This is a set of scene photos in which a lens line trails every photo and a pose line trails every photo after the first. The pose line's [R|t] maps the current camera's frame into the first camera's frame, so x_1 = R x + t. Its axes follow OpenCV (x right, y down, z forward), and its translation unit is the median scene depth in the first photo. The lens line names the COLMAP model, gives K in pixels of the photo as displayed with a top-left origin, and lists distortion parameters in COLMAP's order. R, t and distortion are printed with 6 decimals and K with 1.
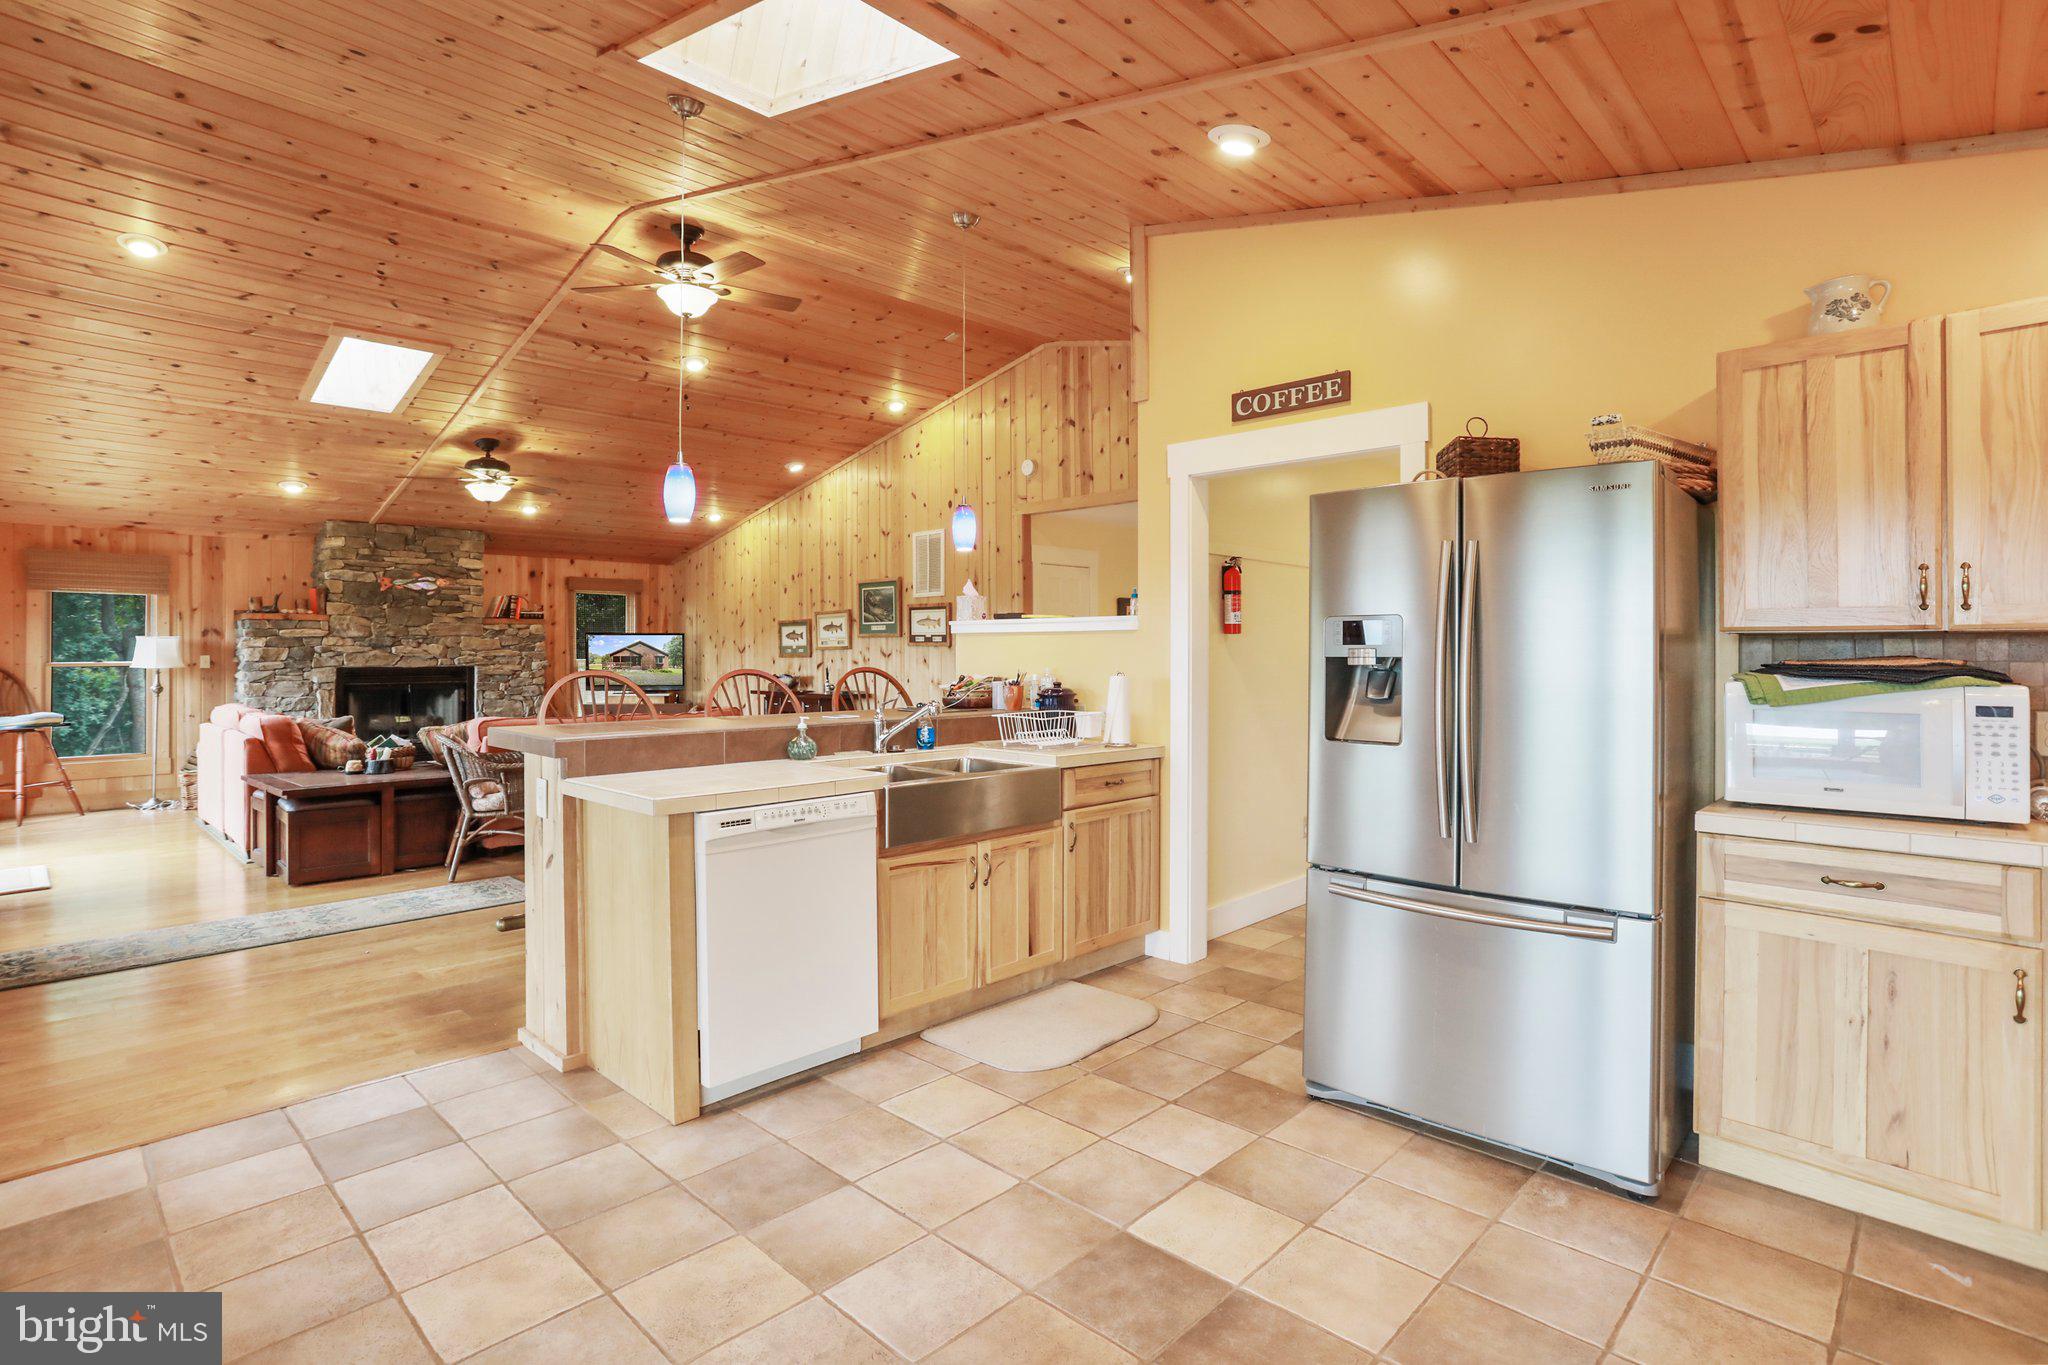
lens RADIAL K [[992.6, 0, 1027.3], [0, 992.6, 655.3], [0, 0, 1]] dist [-0.055441, 0.028272]
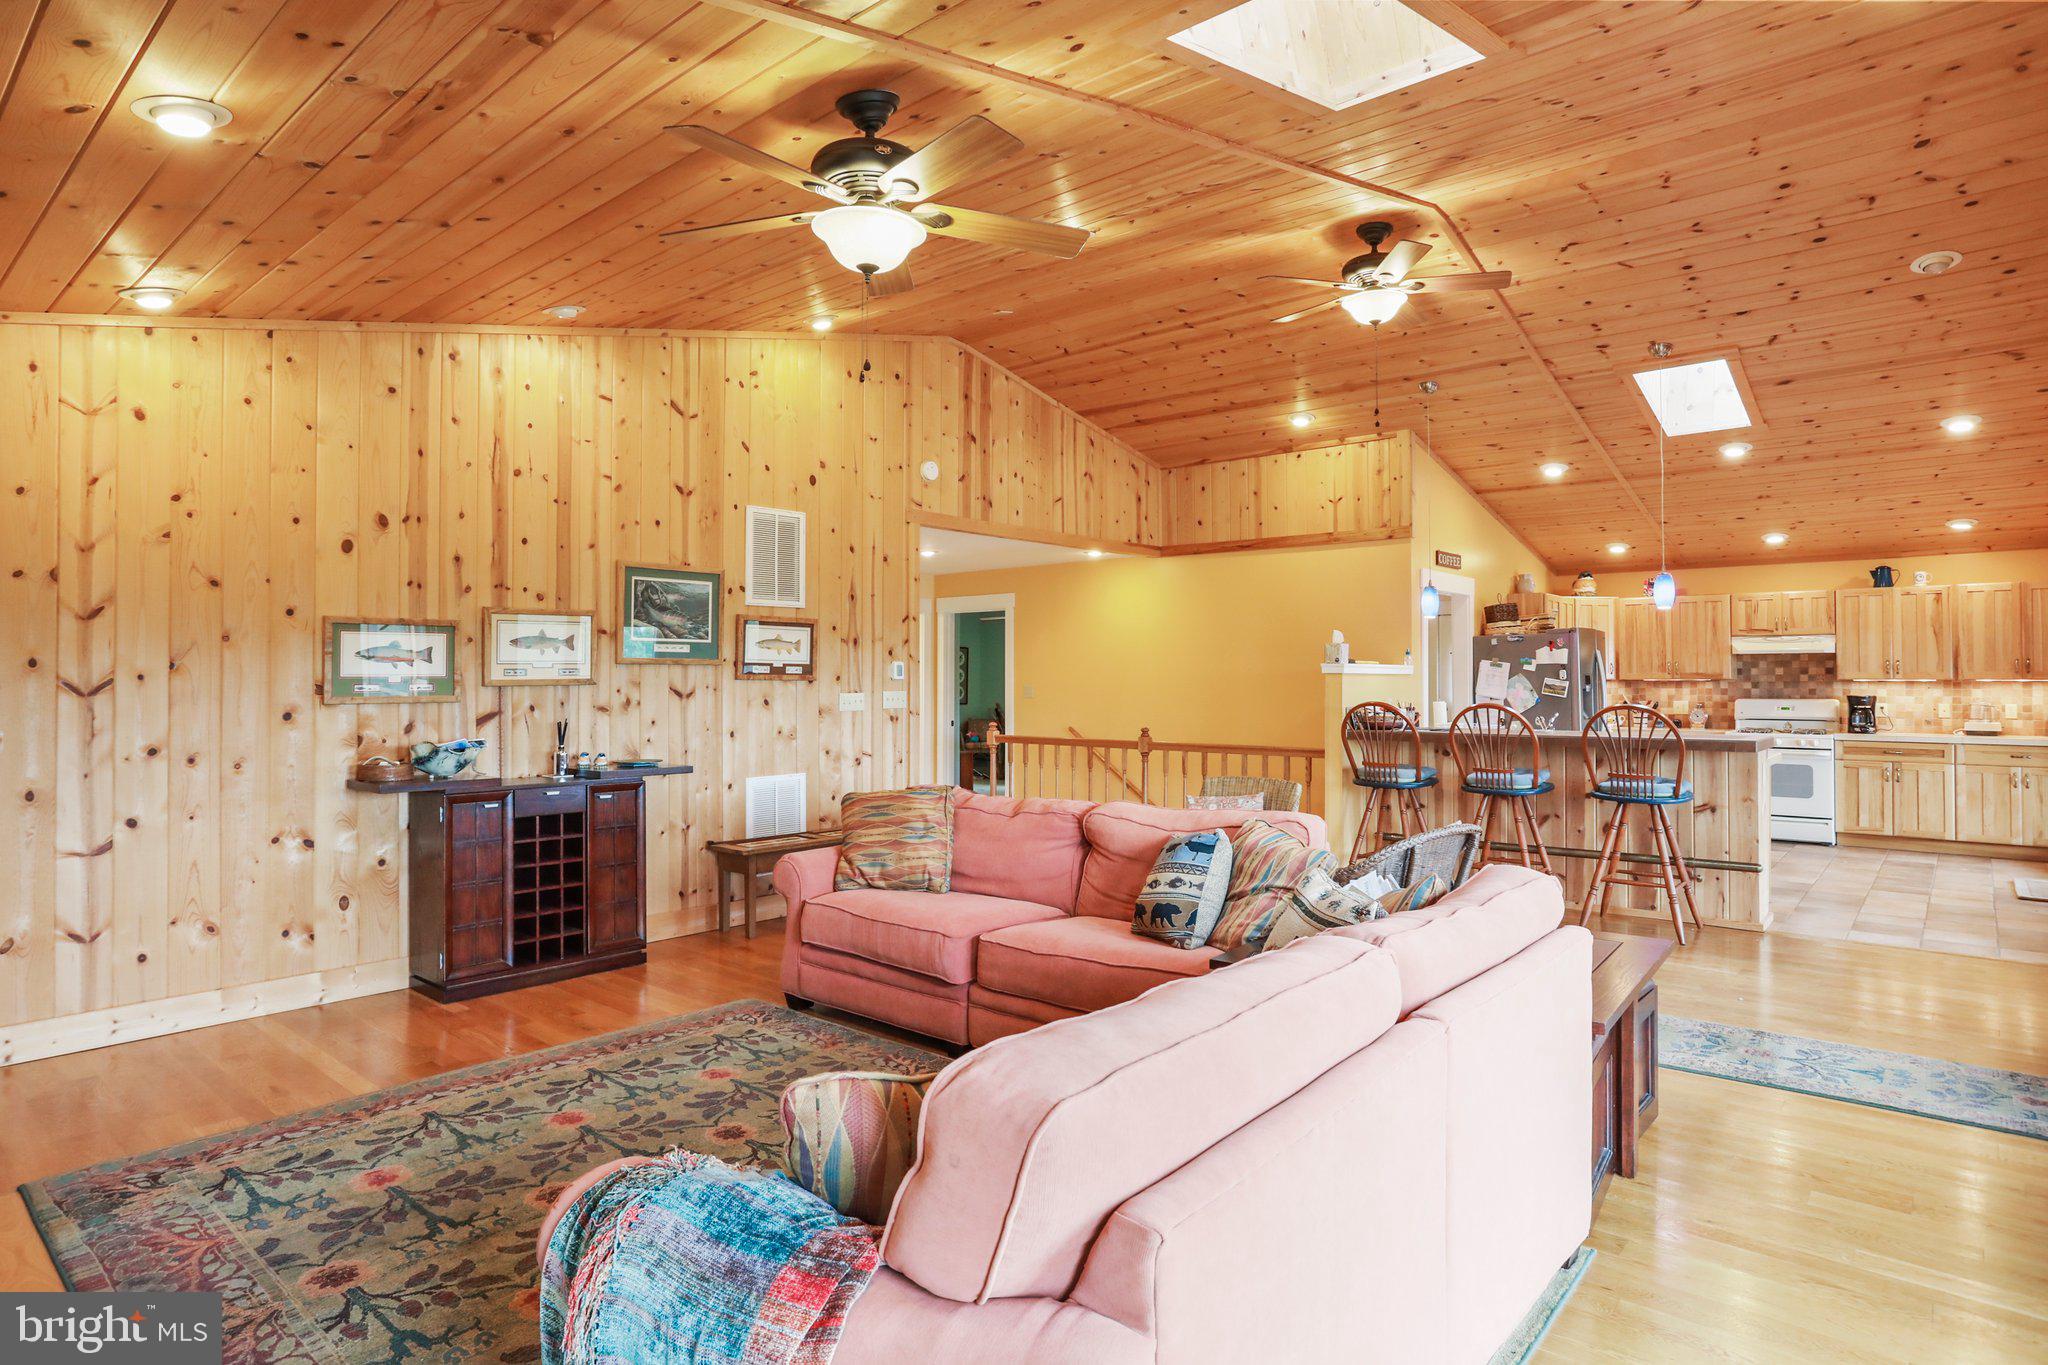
lens RADIAL K [[1139.6, 0, 1020.8], [0, 1139.6, 668.4], [0, 0, 1]] dist [-0.036562, -0.000808]
pose [[-0.049868, 0.012846, 0.998673, -0.861949], [0.004764, 0.999909, -0.012624, -0.006708], [-0.998744, 0.004129, -0.049925, 0.860547]]
